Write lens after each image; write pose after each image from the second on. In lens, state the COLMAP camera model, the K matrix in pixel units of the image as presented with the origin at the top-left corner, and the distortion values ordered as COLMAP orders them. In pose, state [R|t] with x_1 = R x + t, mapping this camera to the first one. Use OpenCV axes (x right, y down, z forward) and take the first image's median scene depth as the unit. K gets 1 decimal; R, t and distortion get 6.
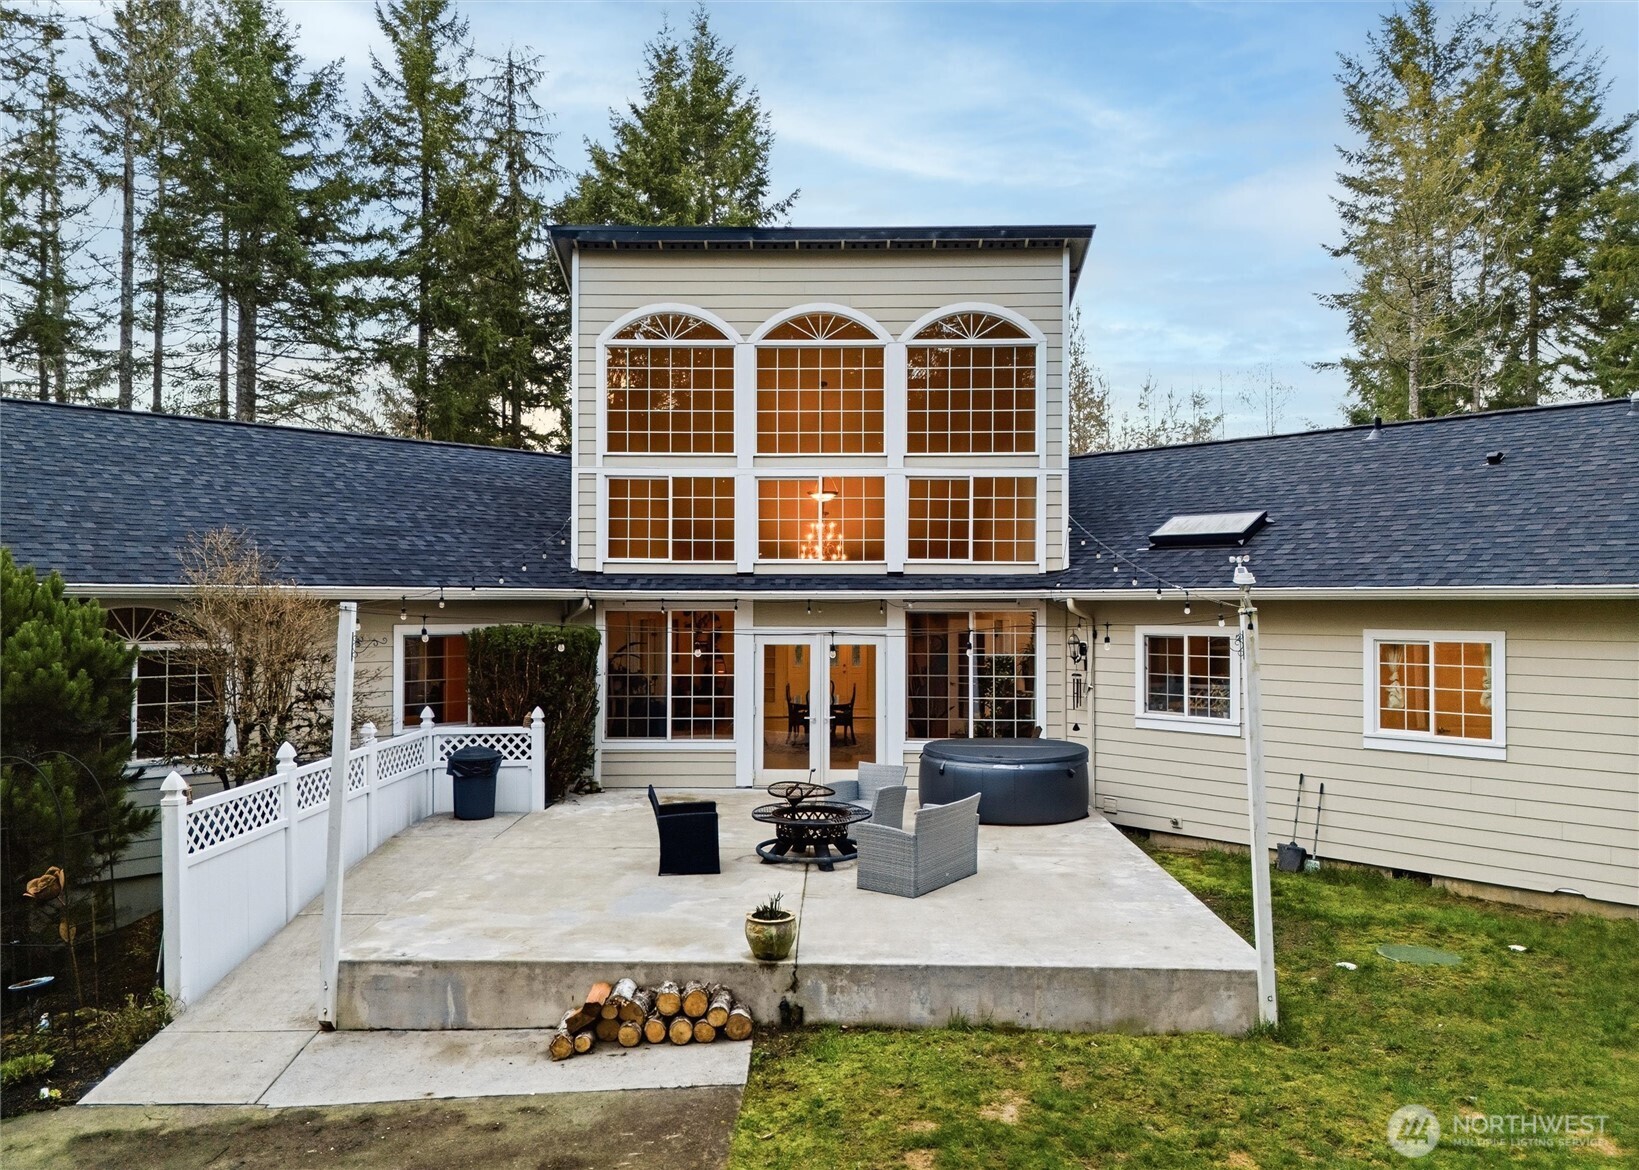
lens RADIAL K [[1210.0, 0, 814.8], [0, 1210.0, 591.2], [0, 0, 1]] dist [0.094598, -0.088289]
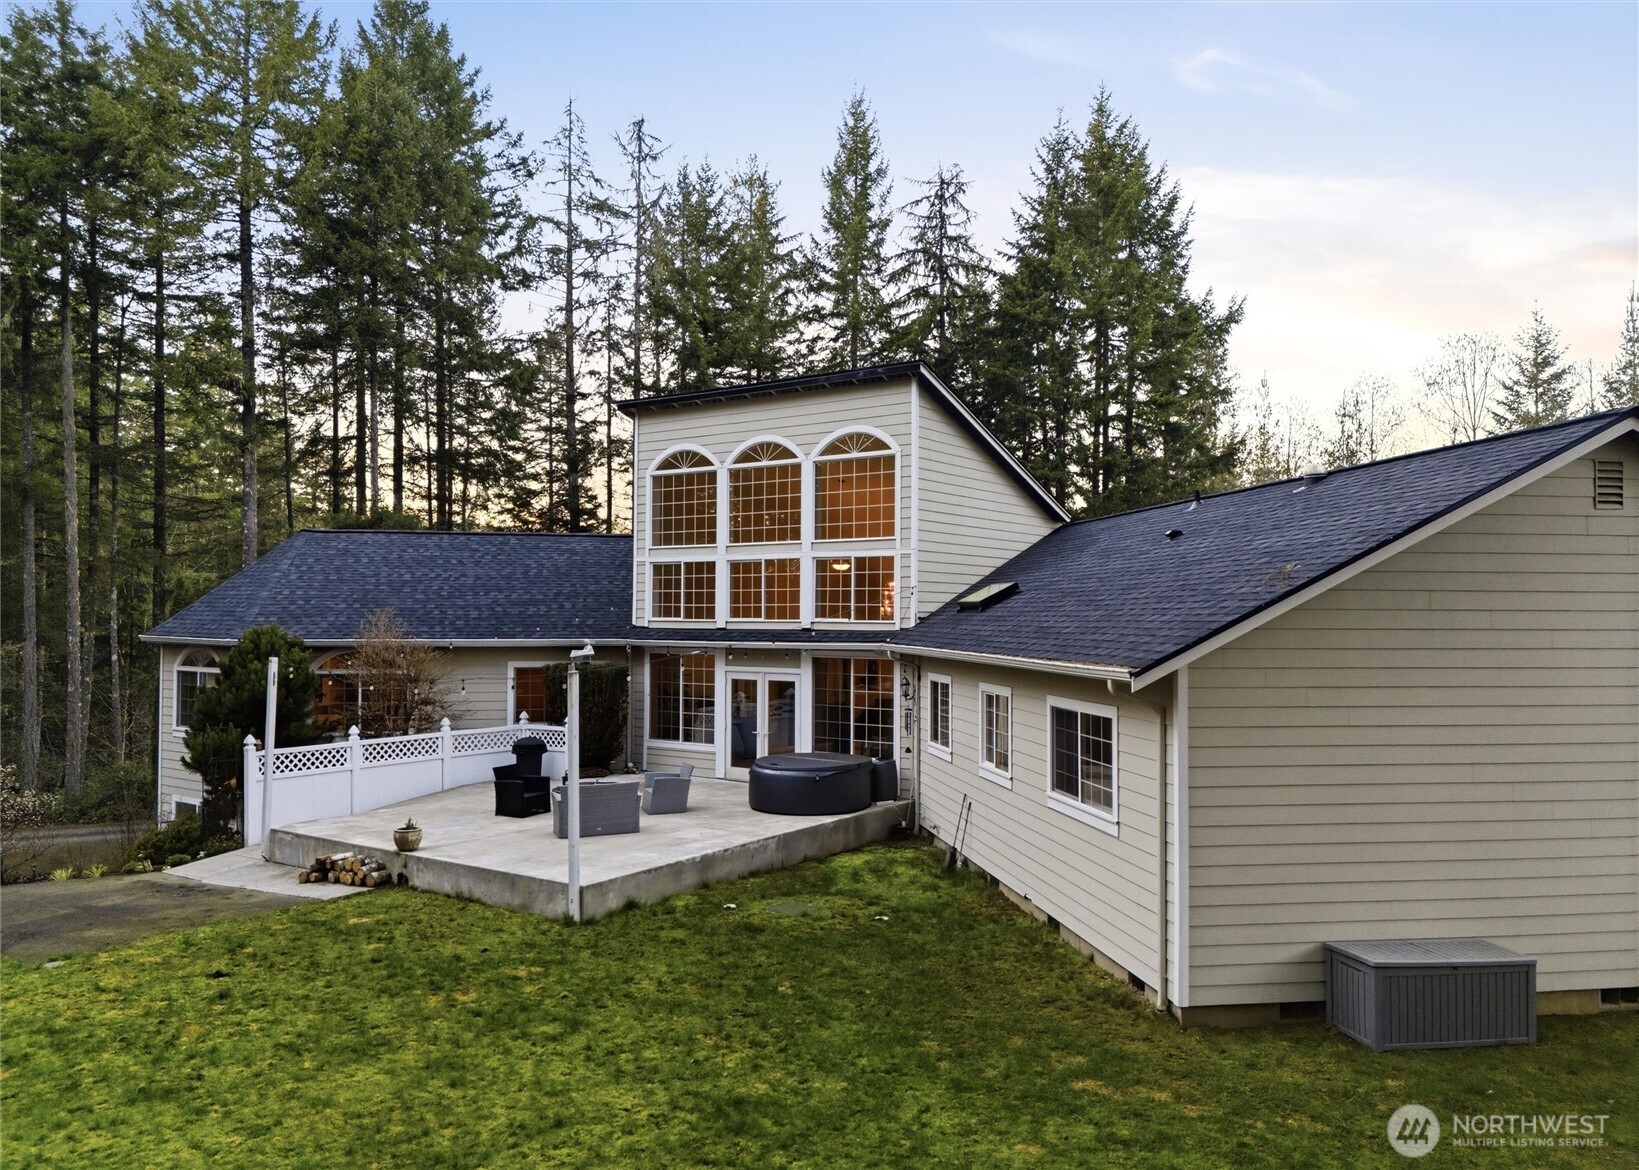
lens RADIAL K [[1192.3, 0, 825.7], [0, 1192.3, 610.0], [0, 0, 1]] dist [0.080678, -0.085836]
pose [[0.826930, -0.002413, -0.562300, 0.836457], [0.005220, 0.999981, 0.003385, -0.040505], [0.562281, -0.005734, 0.826926, -0.094080]]
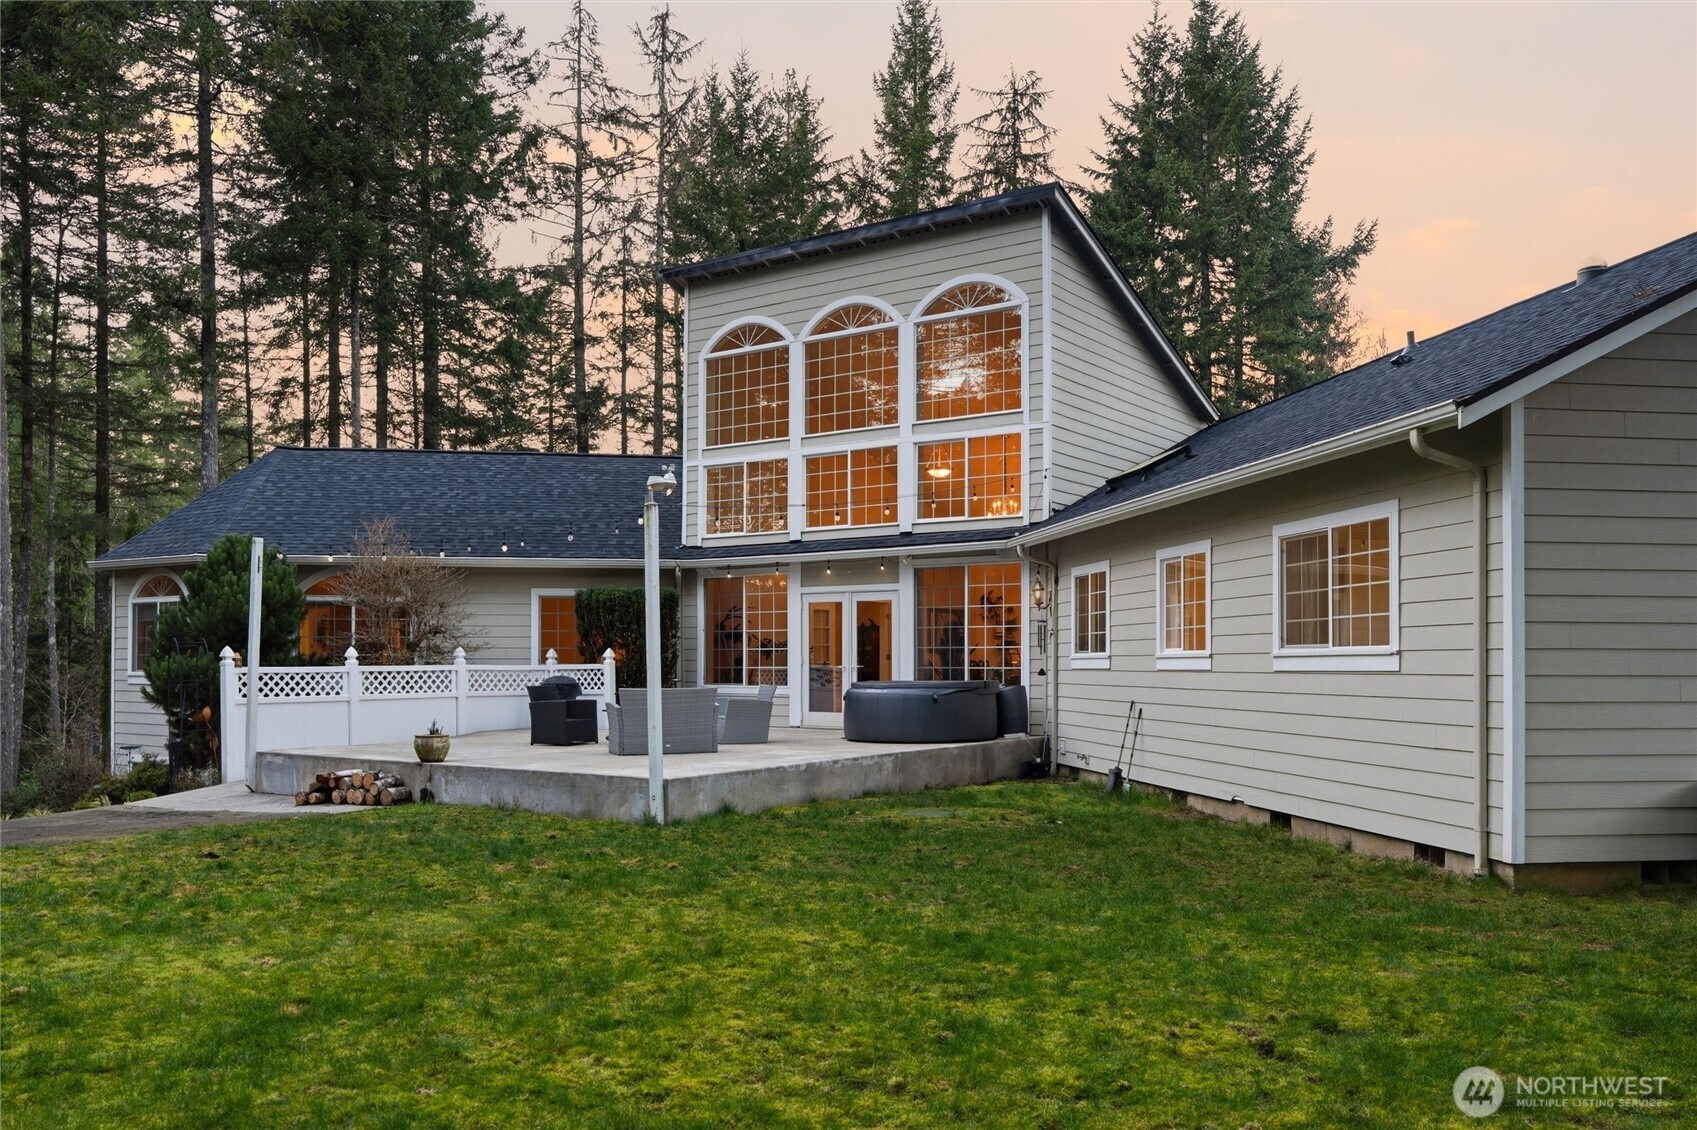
lens RADIAL K [[1368.2, 0, 844.1], [0, 1368.2, 657.8], [0, 0, 1]] dist [-0.006933, 0.015061]
pose [[0.826387, -0.005485, -0.563076, 0.712800], [0.009059, 0.999953, 0.003554, 0.092540], [0.563030, -0.008038, 0.826397, -0.049688]]
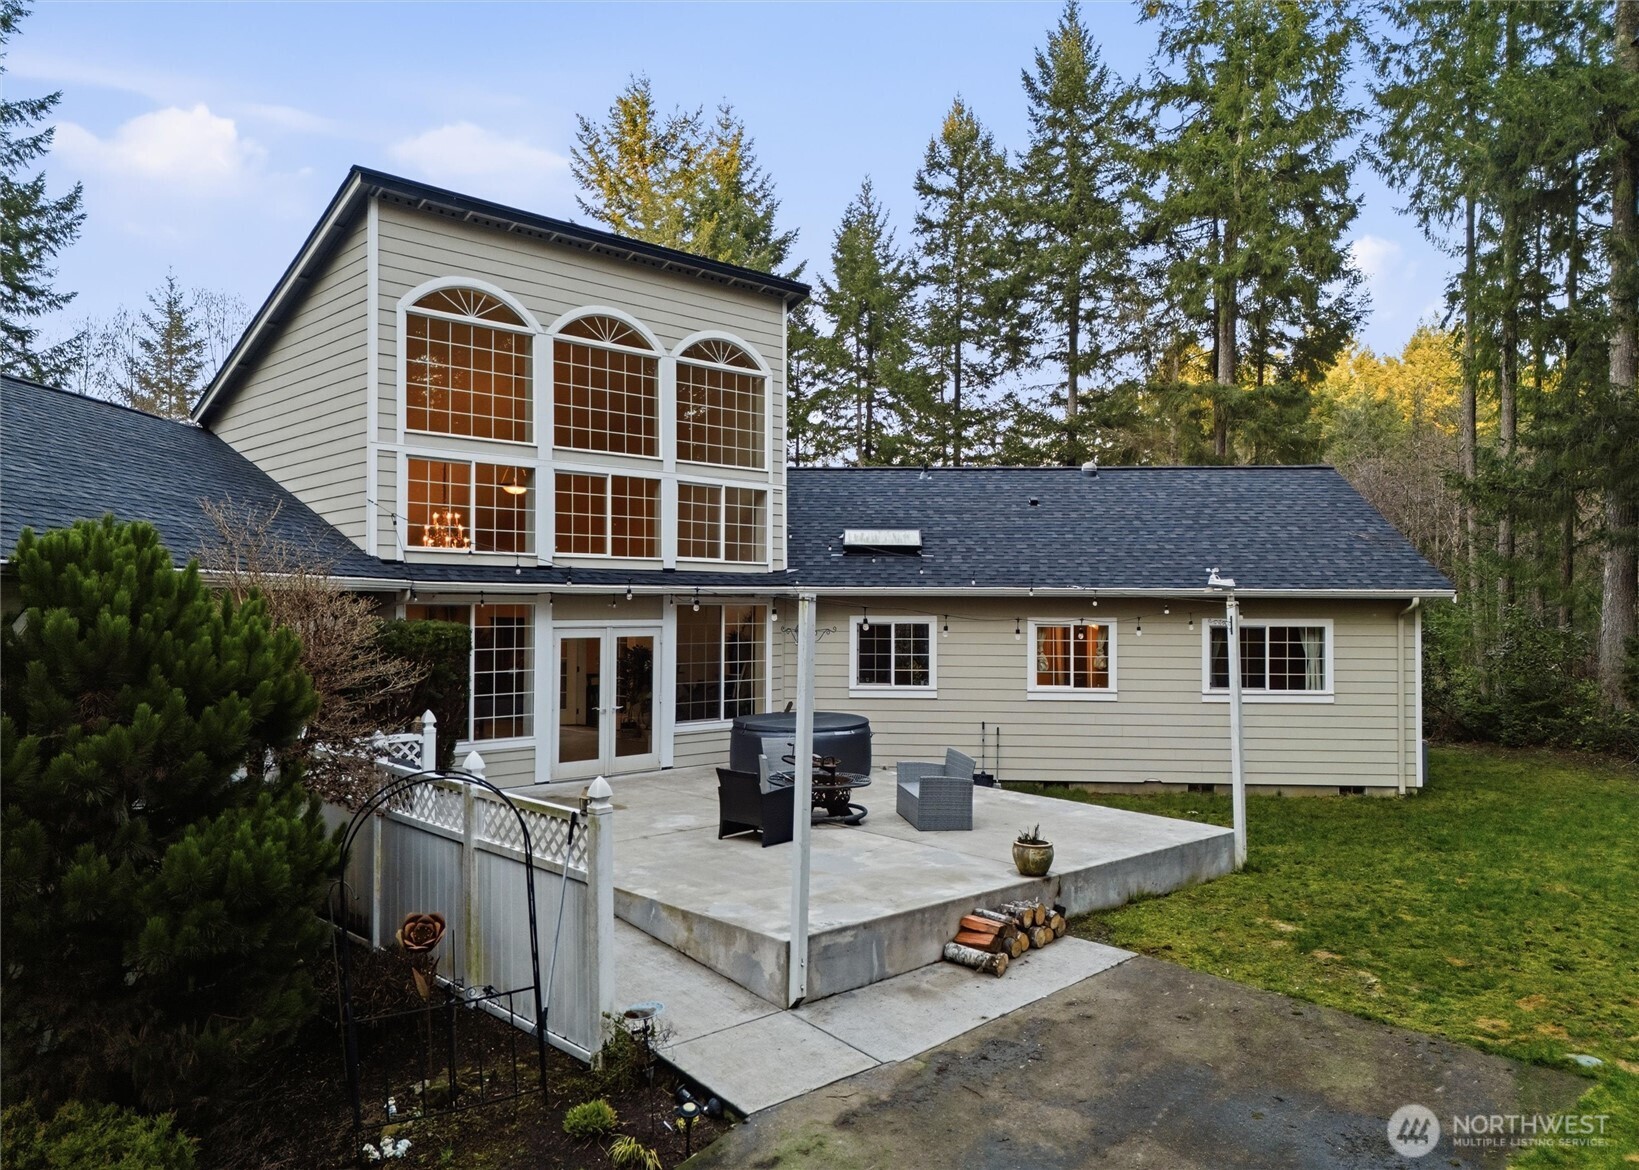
lens RADIAL K [[1194.4, 0, 822.9], [0, 1194.4, 587.6], [0, 0, 1]] dist [0.094861, -0.070581]
pose [[0.712325, 0.011207, 0.701761, -0.585154], [-0.011395, 0.999925, -0.004402, 0.004411], [-0.701758, -0.004861, 0.712399, 0.141188]]
